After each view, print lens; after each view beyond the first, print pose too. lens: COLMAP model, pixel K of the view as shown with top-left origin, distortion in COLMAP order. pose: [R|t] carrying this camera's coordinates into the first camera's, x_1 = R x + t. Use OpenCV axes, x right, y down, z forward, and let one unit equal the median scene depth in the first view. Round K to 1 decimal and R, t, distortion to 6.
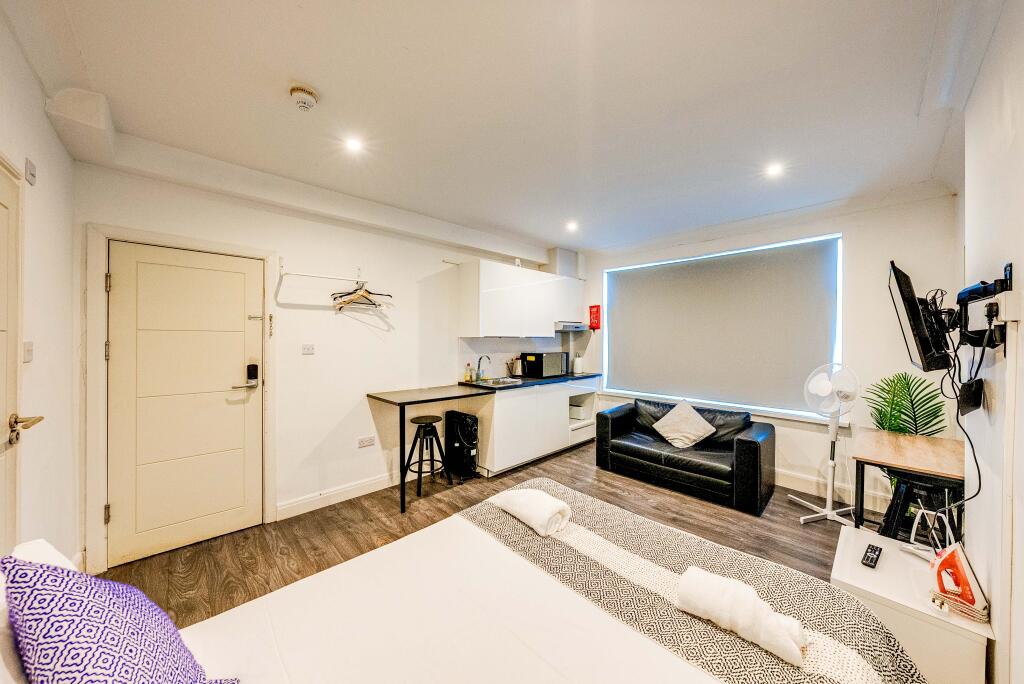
lens RADIAL K [[345.3, 0, 513.4], [0, 345.3, 340.9], [0, 0, 1]] dist [-0.001429, -0.000179]
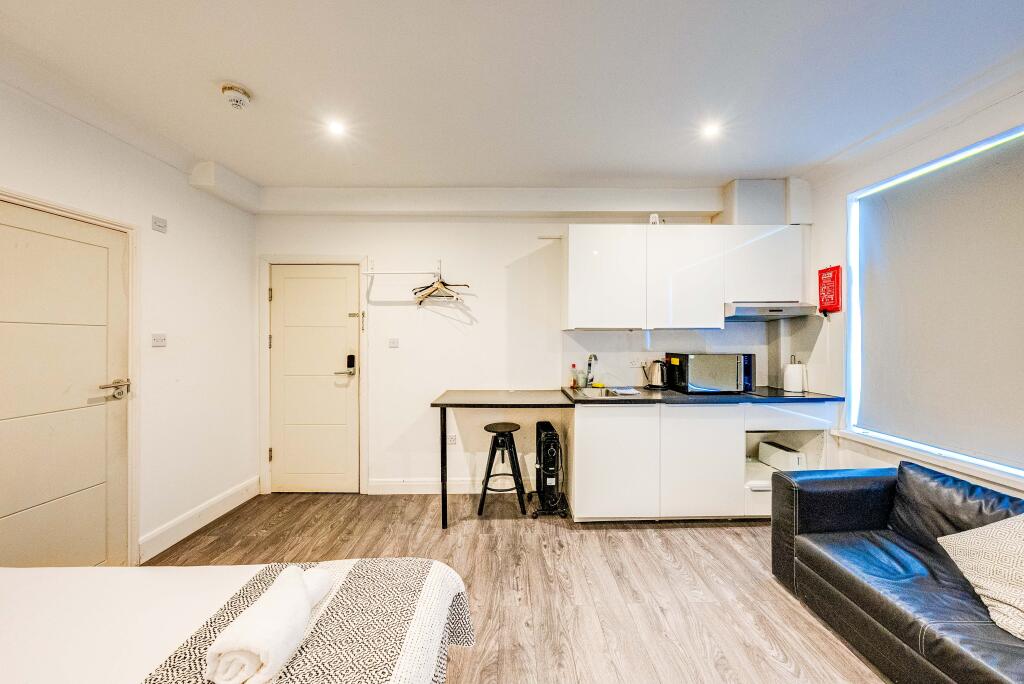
lens RADIAL K [[351.1, 0, 512.6], [0, 351.1, 336.4], [0, 0, 1]] dist [0.000869, 0.000017]
pose [[0.729917, -0.000689, -0.683536, 0.321480], [0.000310, 1.000000, -0.000676, 0.004541], [0.683536, 0.000281, 0.729917, 0.349602]]
